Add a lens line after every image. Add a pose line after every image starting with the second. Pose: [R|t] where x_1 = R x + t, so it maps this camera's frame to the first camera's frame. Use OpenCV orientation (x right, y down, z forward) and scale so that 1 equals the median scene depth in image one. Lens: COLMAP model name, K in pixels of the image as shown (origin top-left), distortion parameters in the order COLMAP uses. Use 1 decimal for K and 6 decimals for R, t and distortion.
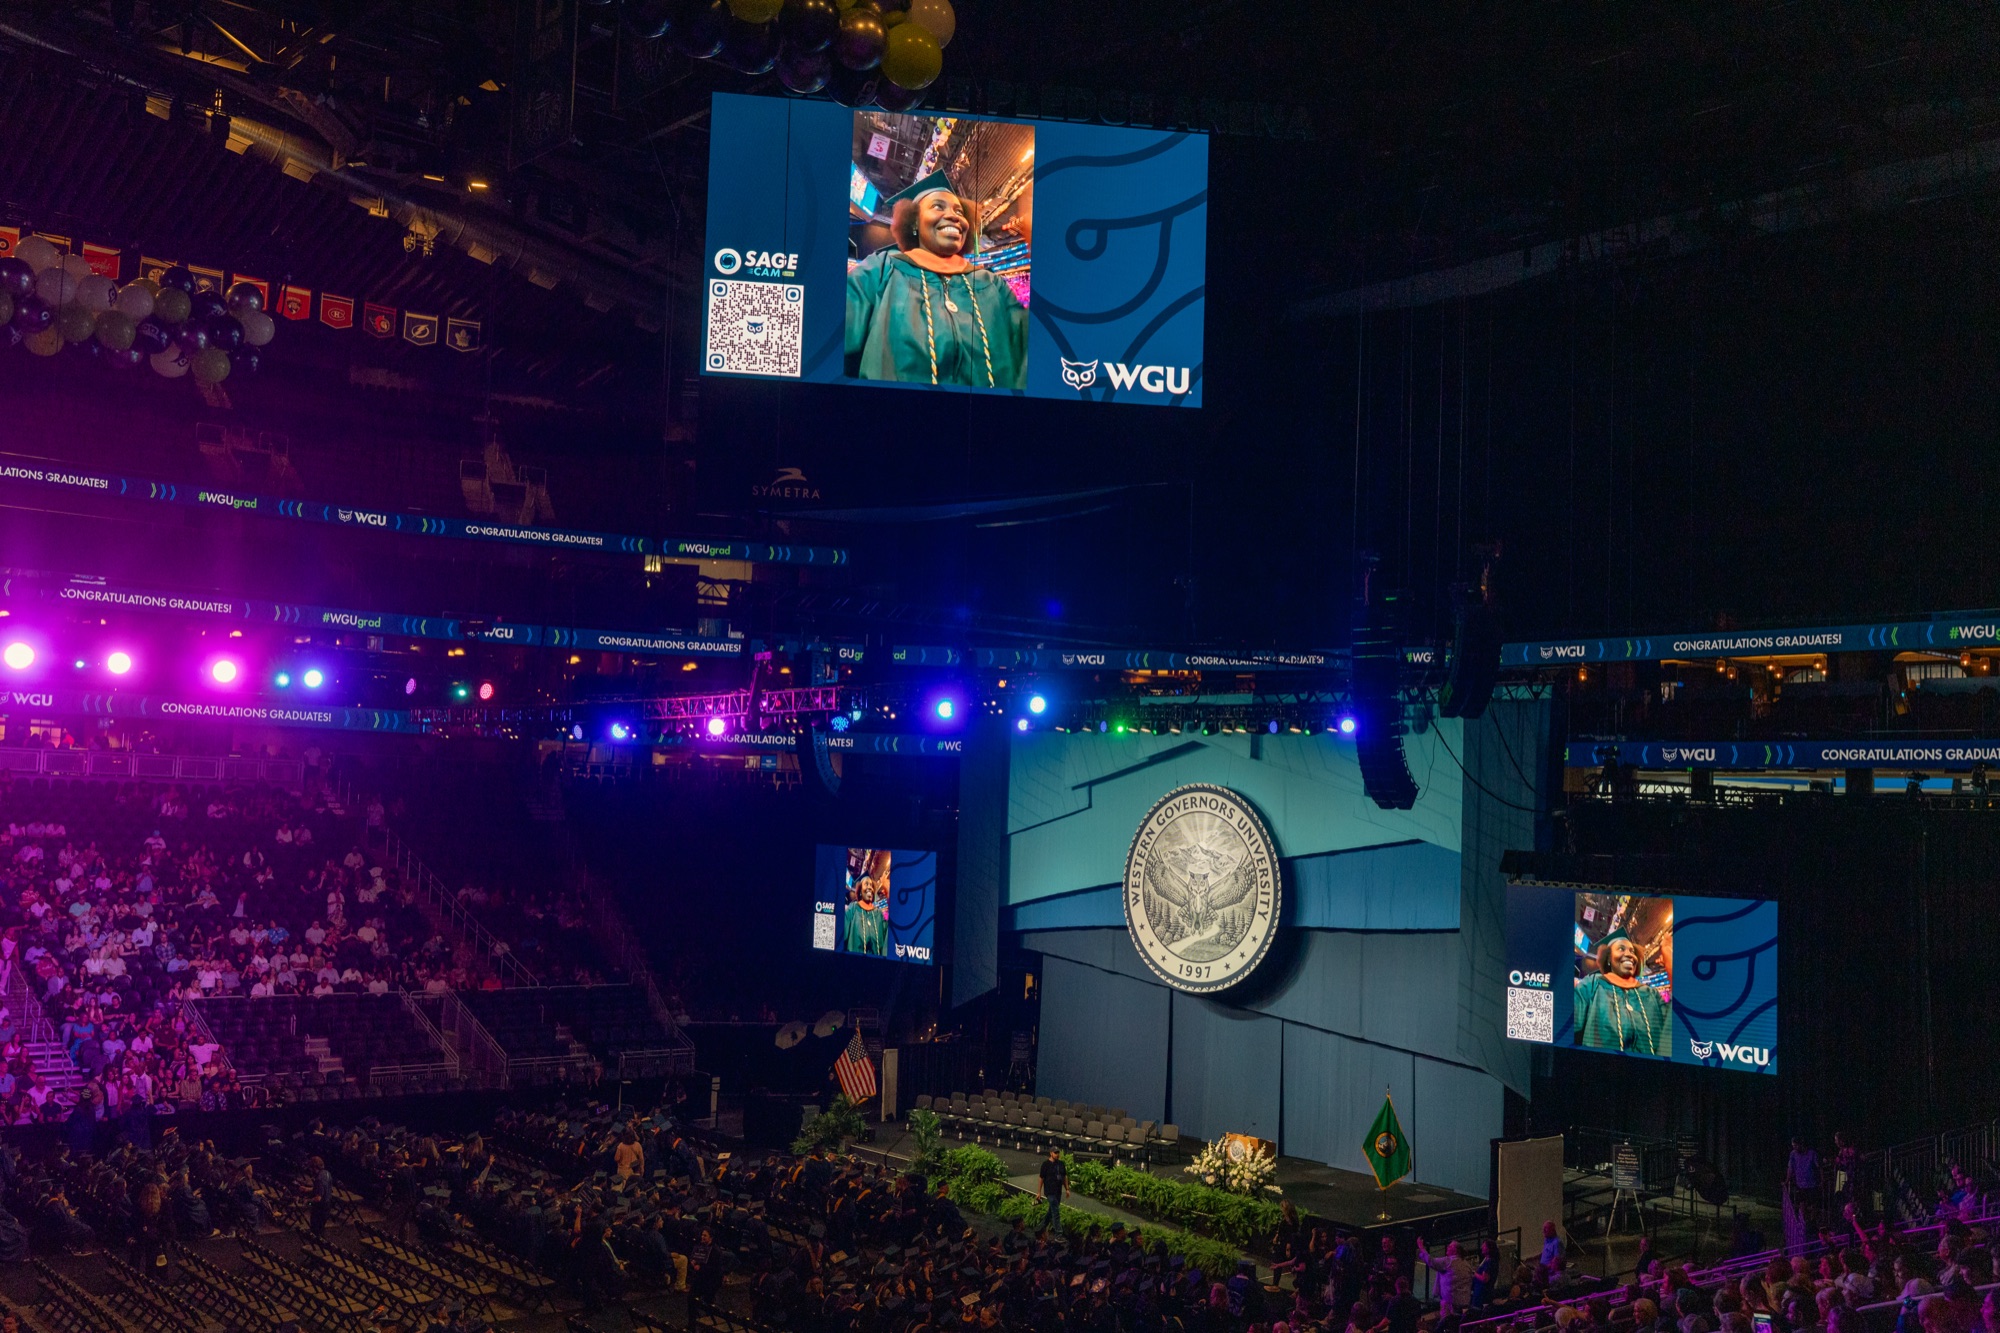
lens RADIAL K [[1960.2, 0, 1000.3], [0, 1960.2, 664.3], [0, 0, 1]] dist [0.002461, 0.000000]
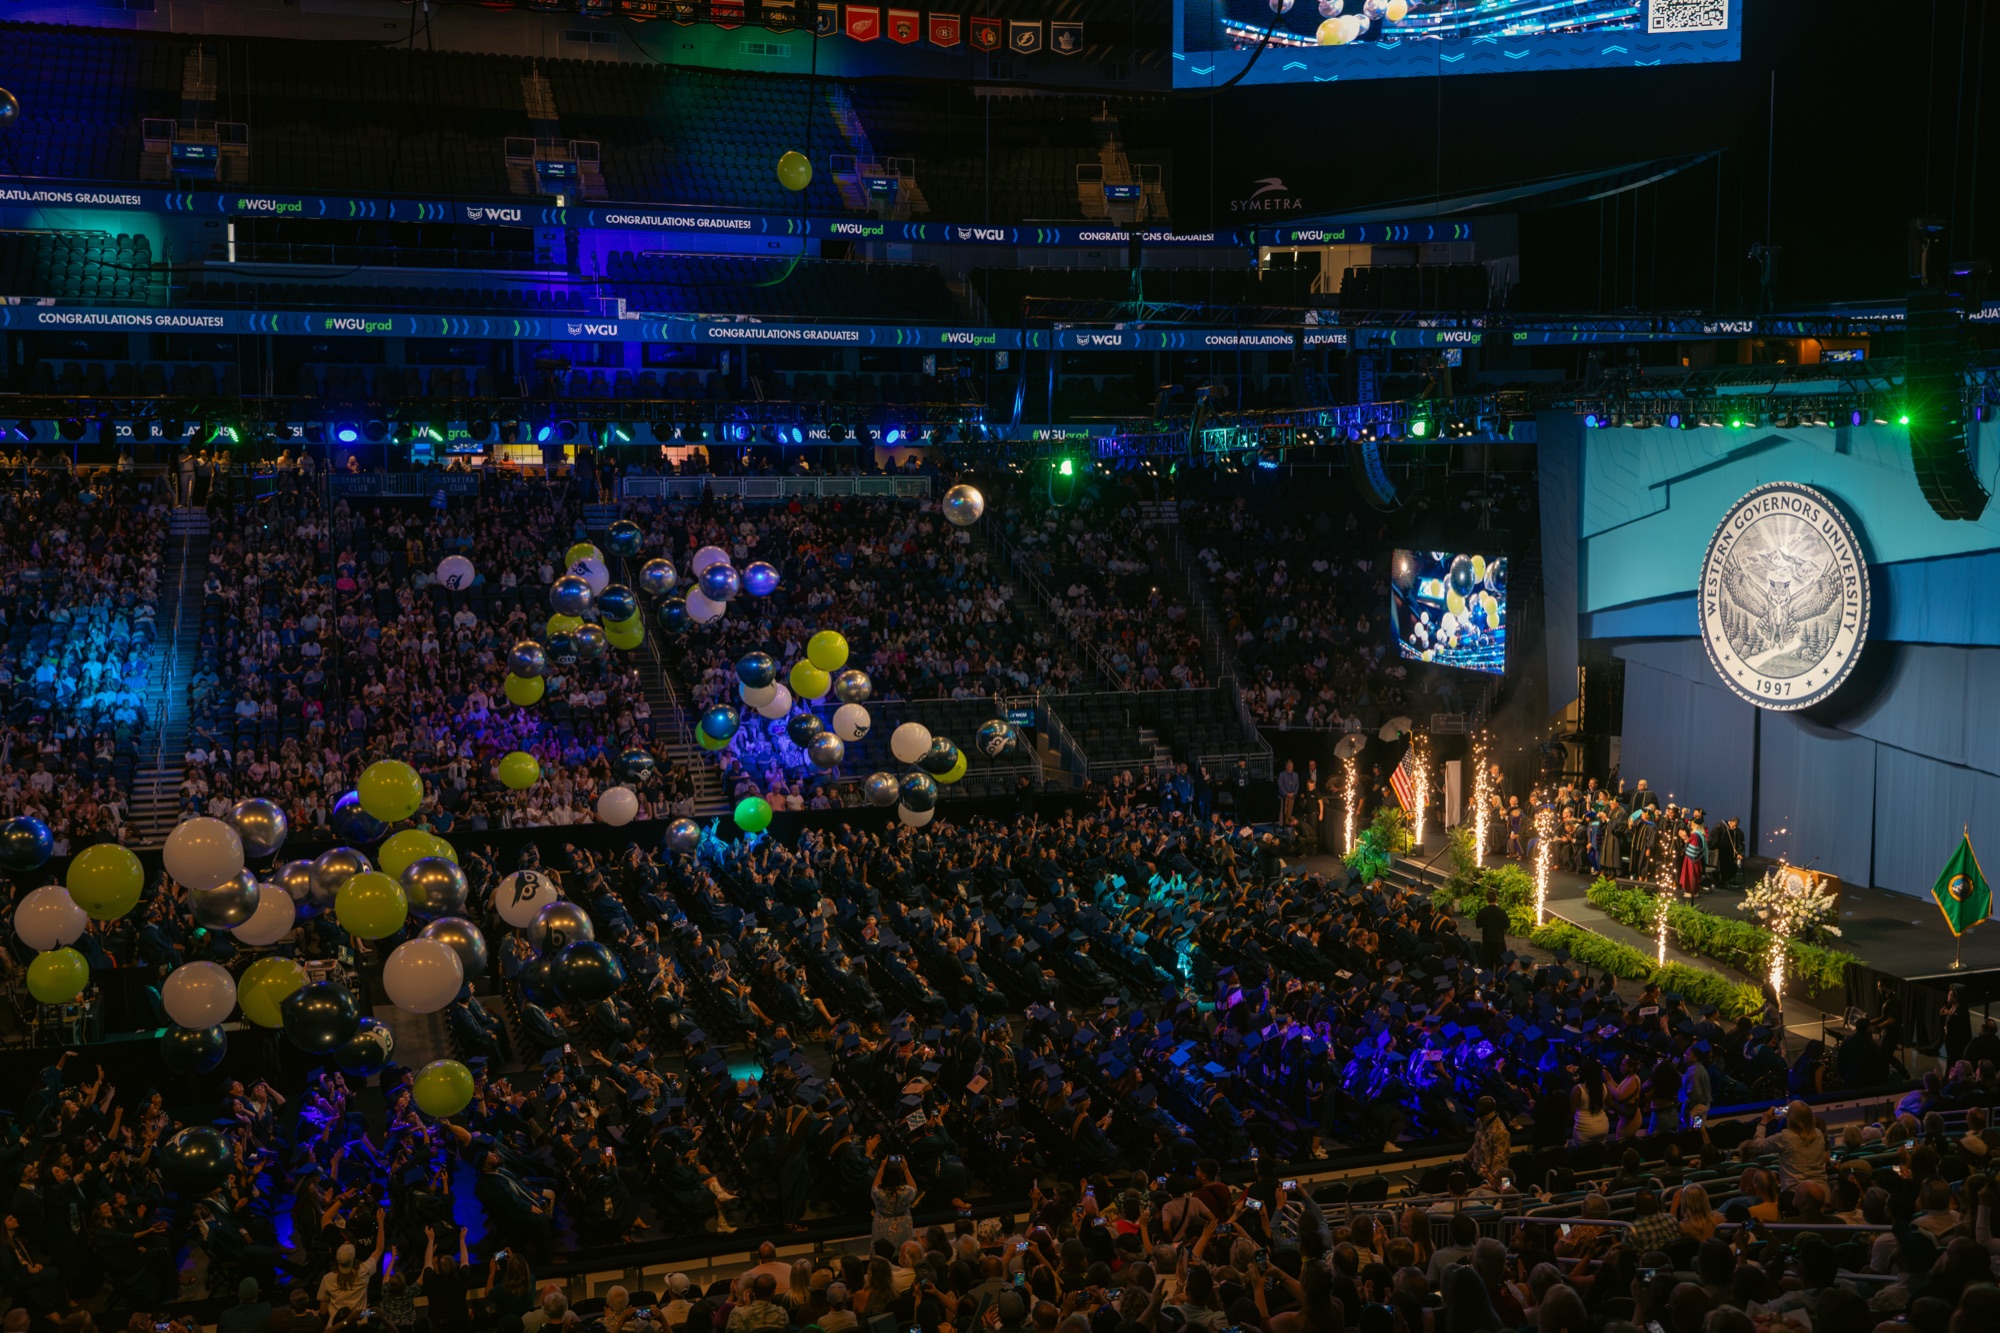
lens RADIAL K [[1960.2, 0, 1000.7], [0, 1960.2, 667.8], [0, 0, 1]] dist [0.002461, 0.000000]
pose [[0.928456, 0.001375, -0.371439, 0.103638], [0.062469, 0.985172, 0.159796, -0.021372], [0.366151, -0.171567, 0.914603, 0.031723]]
